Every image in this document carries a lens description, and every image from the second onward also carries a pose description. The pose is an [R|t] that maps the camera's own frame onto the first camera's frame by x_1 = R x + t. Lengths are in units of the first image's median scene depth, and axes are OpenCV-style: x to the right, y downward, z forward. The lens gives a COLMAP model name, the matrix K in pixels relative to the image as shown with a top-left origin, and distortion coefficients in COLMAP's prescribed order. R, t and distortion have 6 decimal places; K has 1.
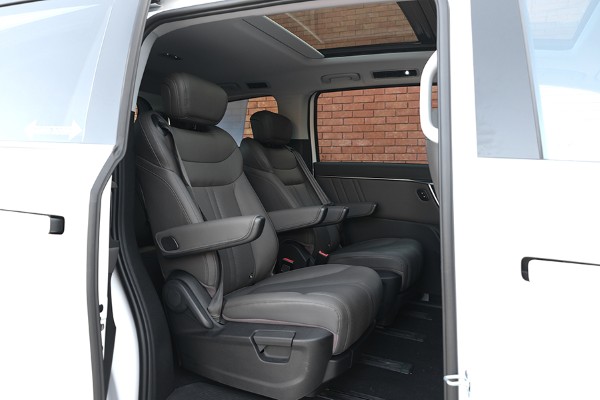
lens RADIAL K [[467.2, 0, 300.1], [0, 467.2, 199.6], [0, 0, 1]] dist [-0.043102, 0.017157]
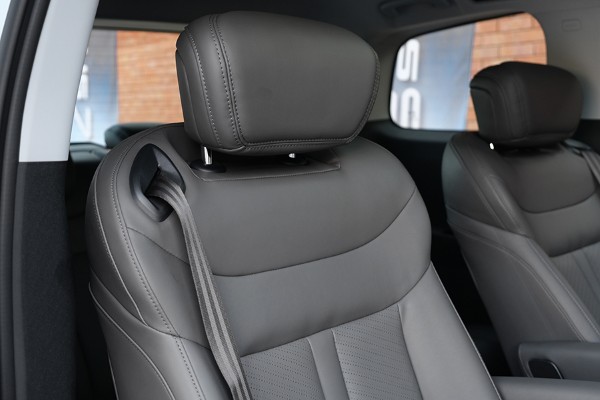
lens RADIAL K [[727.0, 0, 300.8], [0, 727.0, 200.7], [0, 0, 1]] dist [0.021306, 0.000000]
pose [[0.925736, 0.015803, -0.377840, -0.004515], [0.012959, 0.997214, 0.073459, -0.152391], [0.377948, -0.072900, 0.922952, 0.457892]]
